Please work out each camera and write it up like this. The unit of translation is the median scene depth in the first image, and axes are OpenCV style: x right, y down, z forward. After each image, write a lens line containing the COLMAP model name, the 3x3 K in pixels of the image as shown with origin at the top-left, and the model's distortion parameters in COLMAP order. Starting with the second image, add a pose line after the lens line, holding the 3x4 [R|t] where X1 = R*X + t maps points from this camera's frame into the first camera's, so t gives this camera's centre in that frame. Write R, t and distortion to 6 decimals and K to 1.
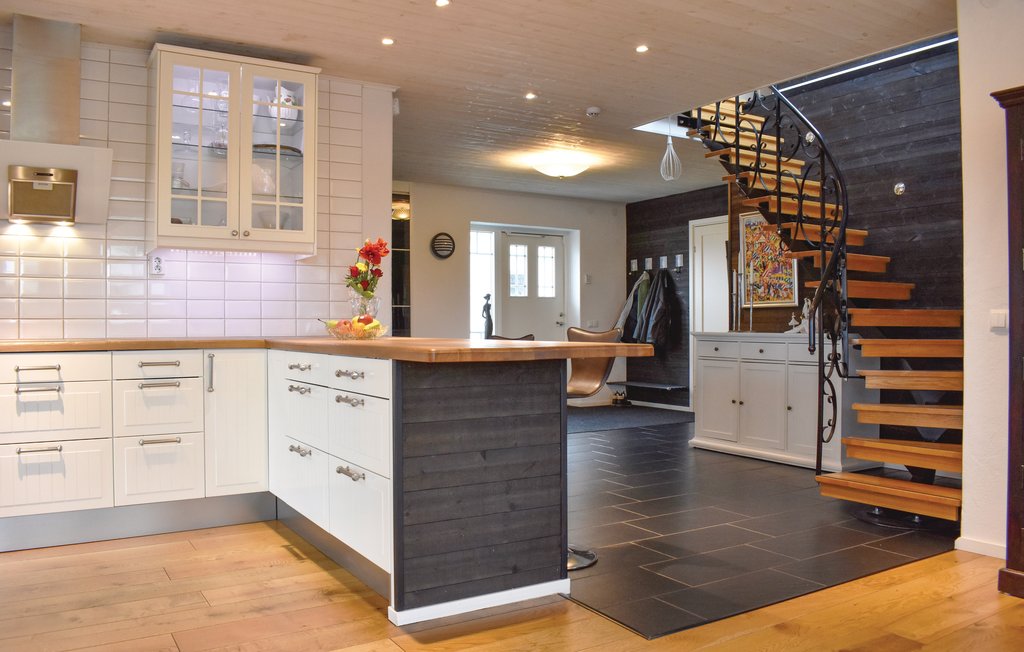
lens RADIAL K [[789.6, 0, 512.0], [0, 789.6, 326.0], [0, 0, 1]] dist [-0.075392, -0.000201]
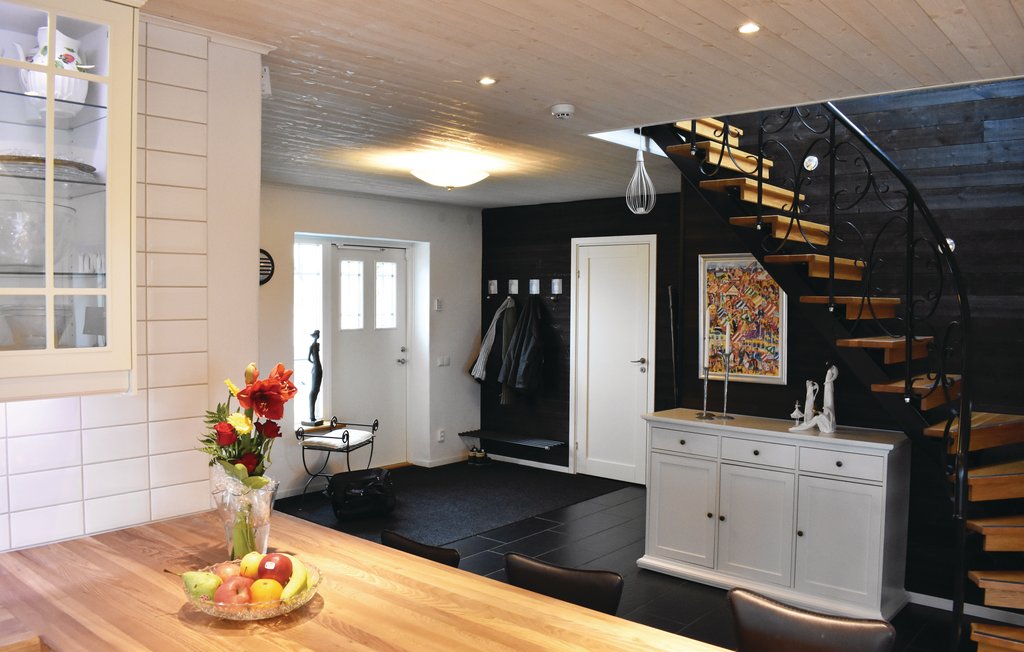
lens RADIAL K [[812.3, 0, 512.0], [0, 812.3, 326.0], [0, 0, 1]] dist [-0.076012, -0.003949]
pose [[0.953227, -0.000917, 0.302253, -0.121577], [-0.009382, 0.999424, 0.032619, -0.101899], [-0.302109, -0.033929, 0.952669, 0.322497]]
